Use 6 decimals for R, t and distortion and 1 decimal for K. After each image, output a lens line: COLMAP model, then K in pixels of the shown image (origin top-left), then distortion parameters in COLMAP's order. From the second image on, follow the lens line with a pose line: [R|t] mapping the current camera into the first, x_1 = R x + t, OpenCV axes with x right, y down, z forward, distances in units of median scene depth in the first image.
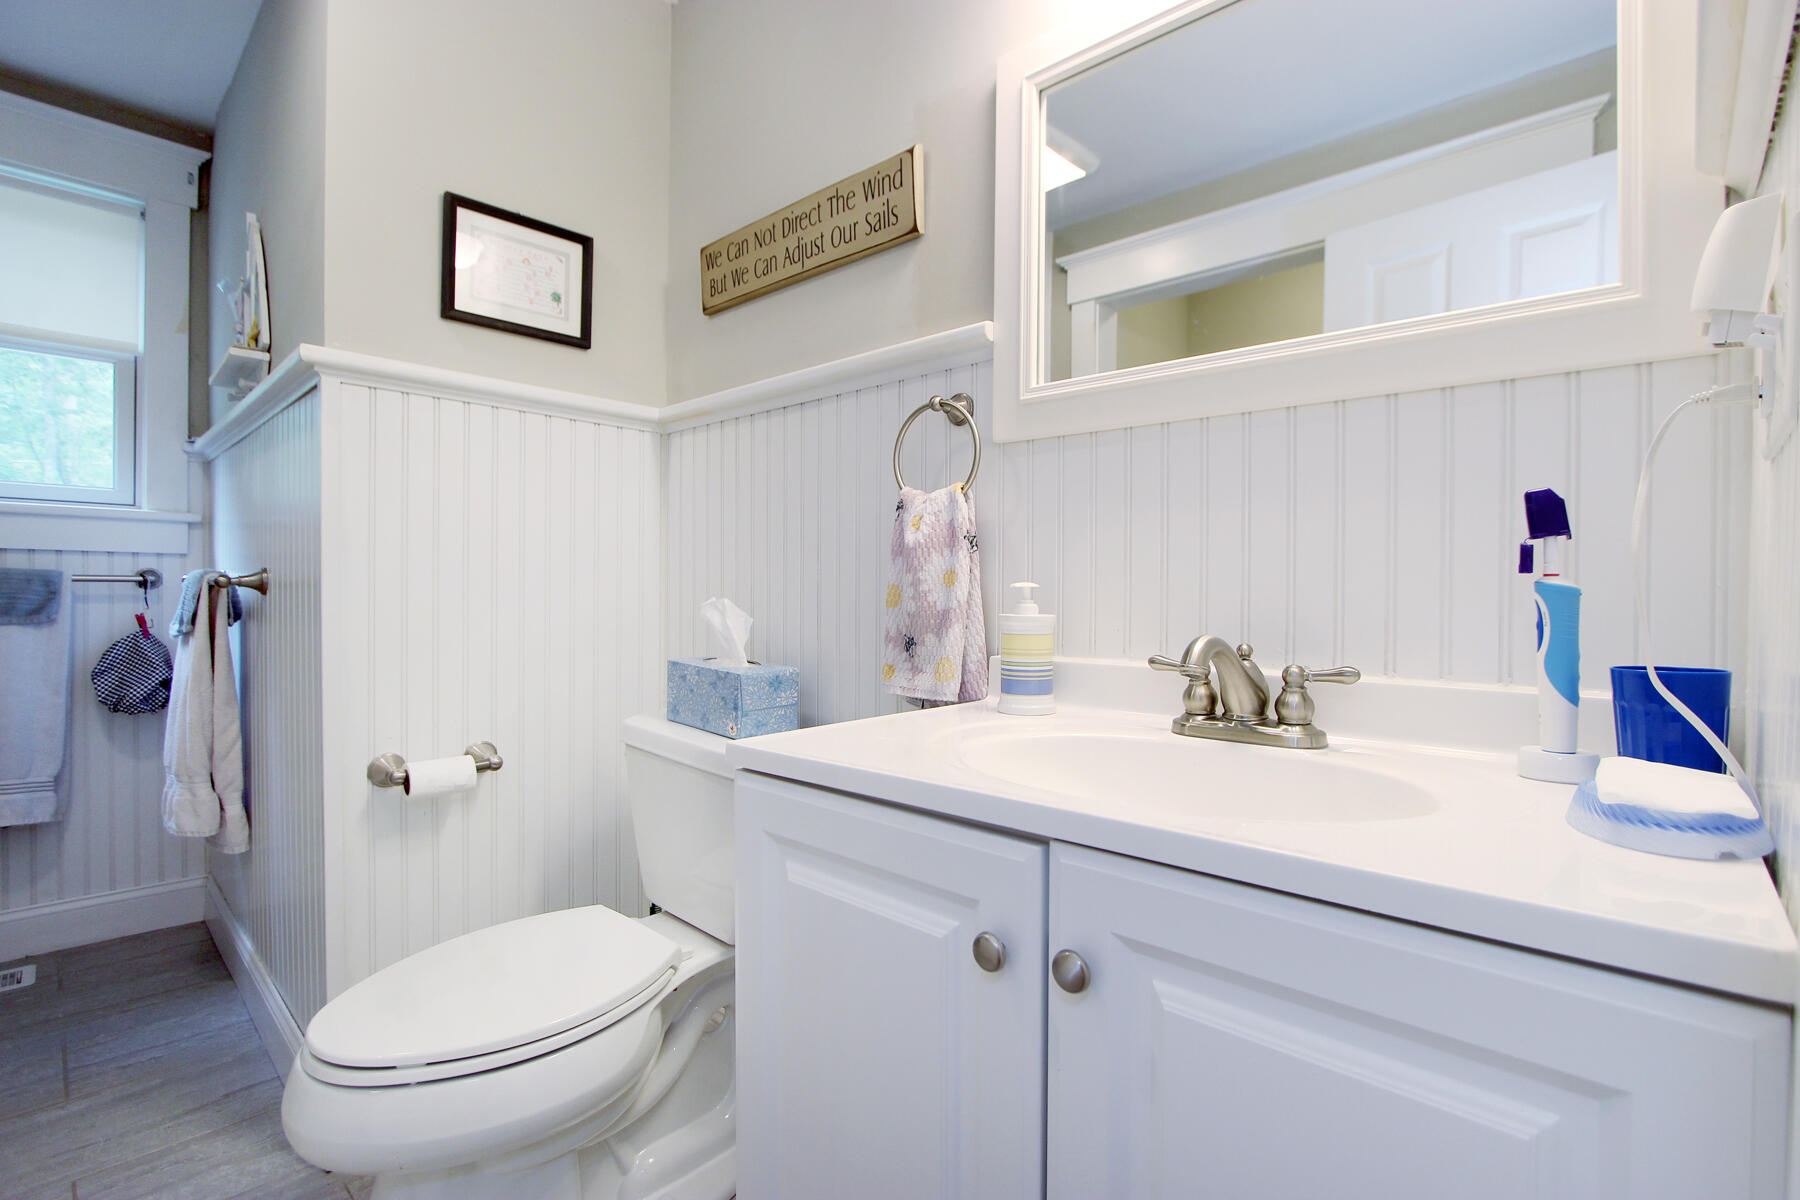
lens RADIAL K [[853.1, 0, 901.5], [0, 853.1, 575.5], [0, 0, 1]] dist [-0.007438, -0.000470]
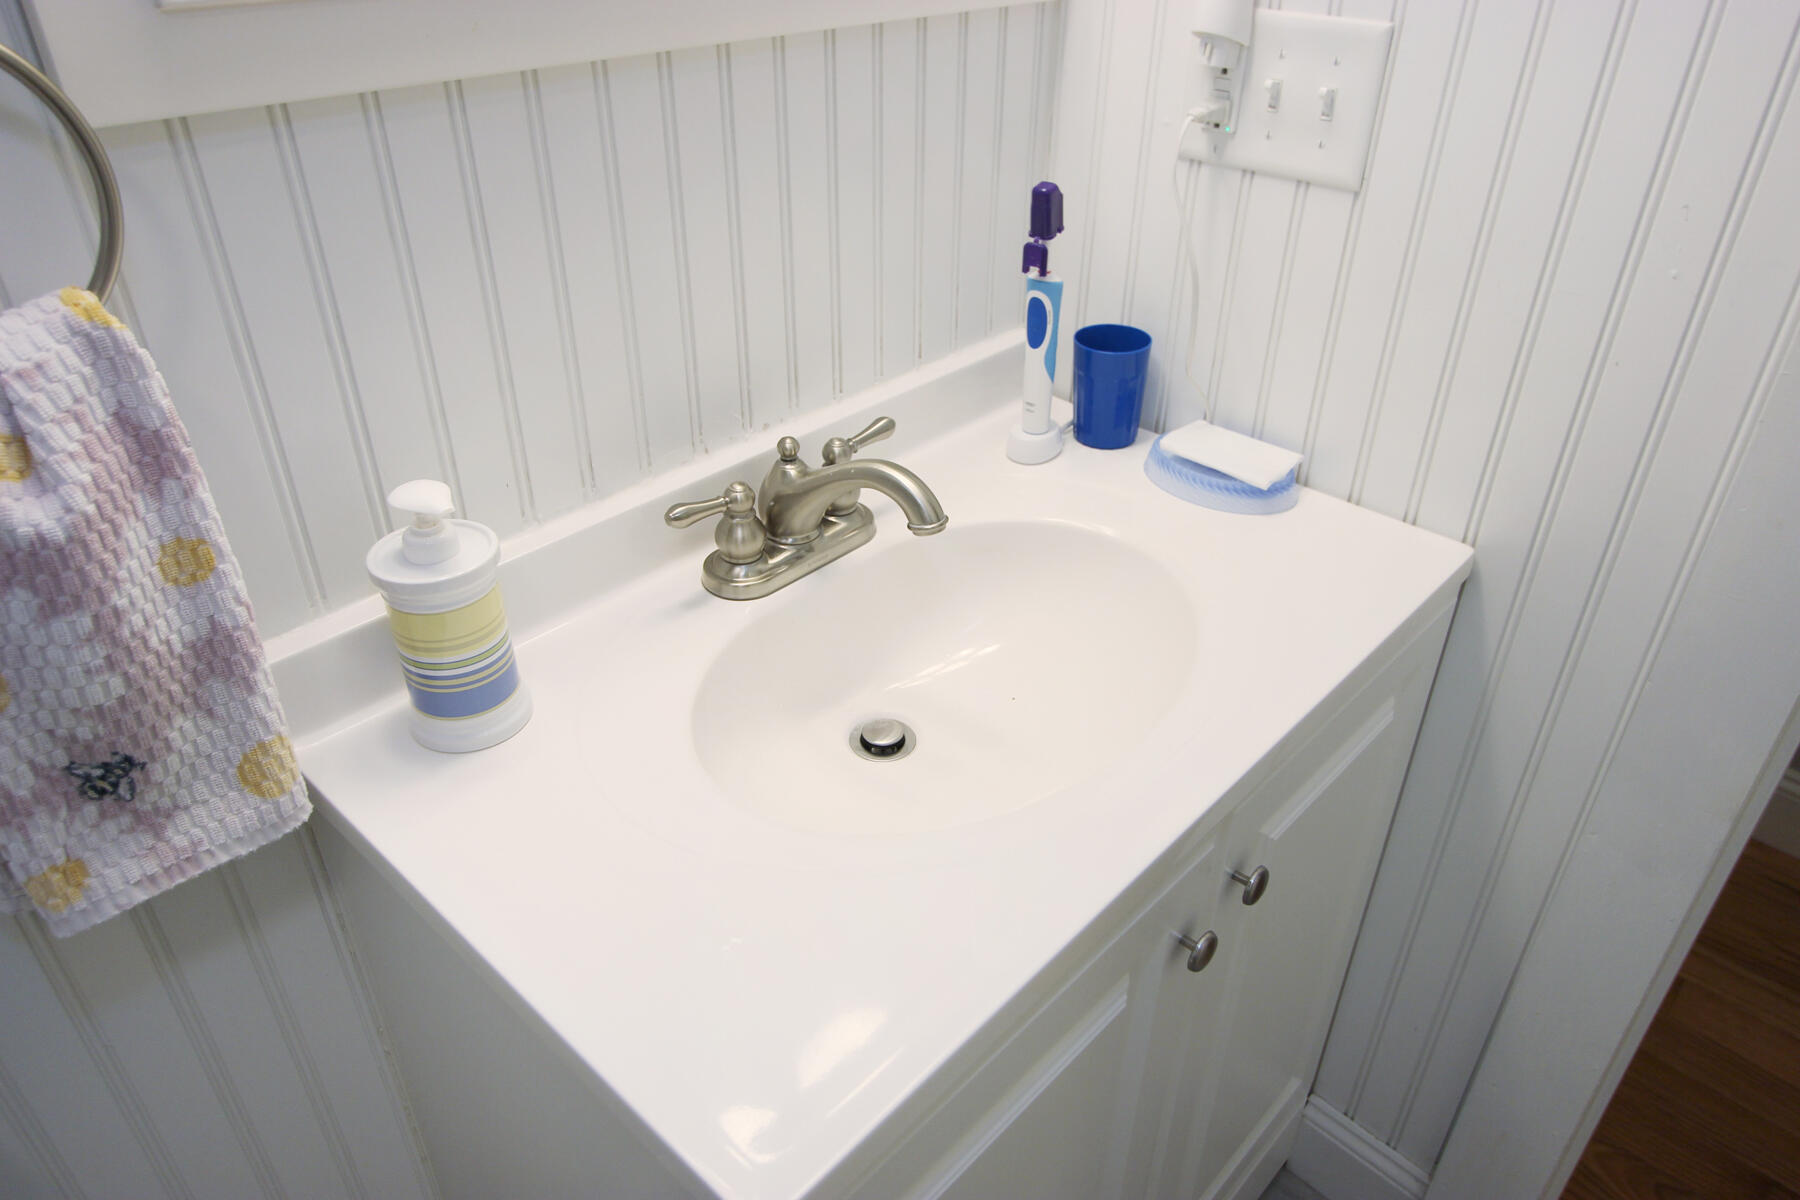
lens RADIAL K [[1249.9, 0, 946.2], [0, 1249.9, 593.7], [0, 0, 1]] dist [-0.001486, 0.001708]
pose [[-0.017897, -0.548290, 0.836097, -0.395726], [-0.043996, 0.835852, 0.547188, -0.287050], [-0.998871, -0.026992, -0.039082, 0.691101]]
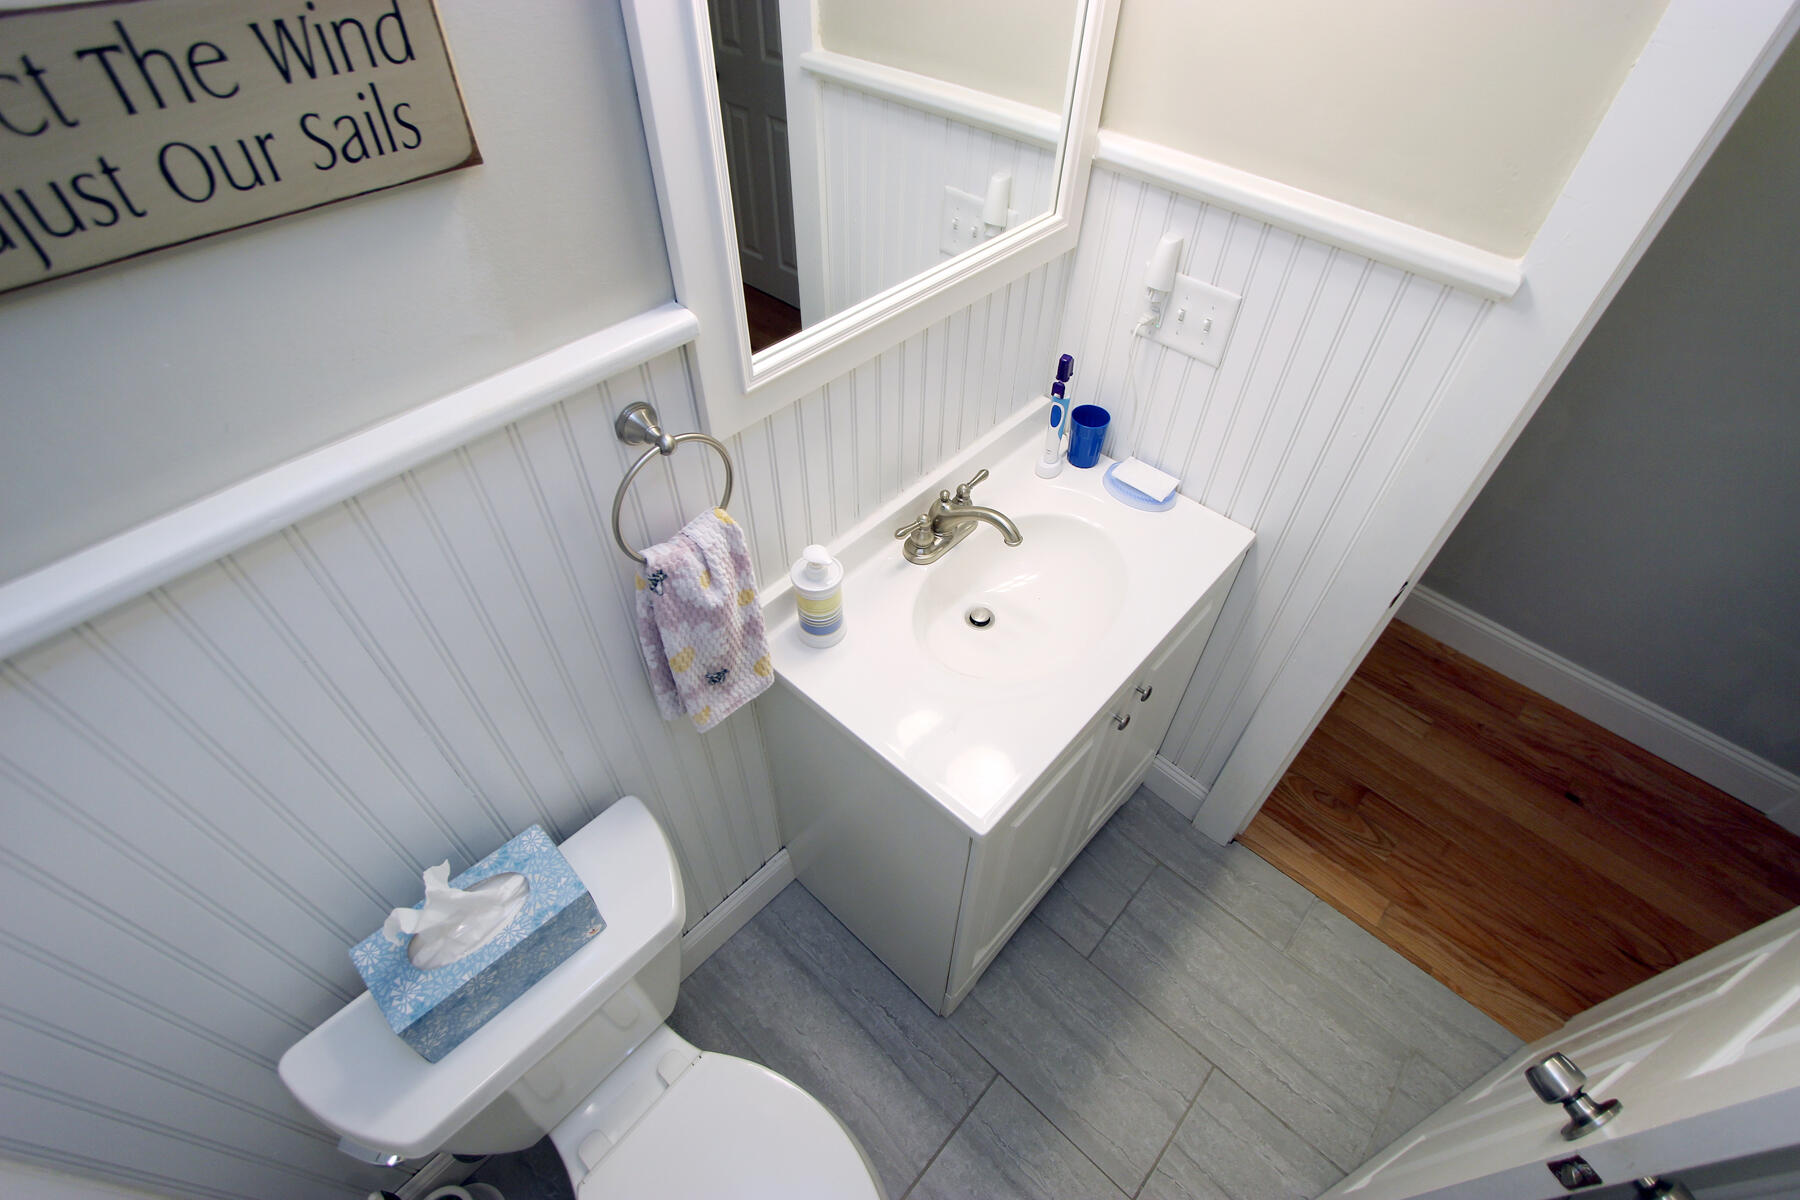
lens RADIAL K [[842.7, 0, 932.7], [0, 842.7, 596.7], [0, 0, 1]] dist [-0.009027, -0.000188]
pose [[-0.028182, -0.740789, 0.671147, -0.554118], [-0.063895, 0.671375, 0.738358, -0.676277], [-0.997559, -0.022074, -0.066253, 0.849453]]
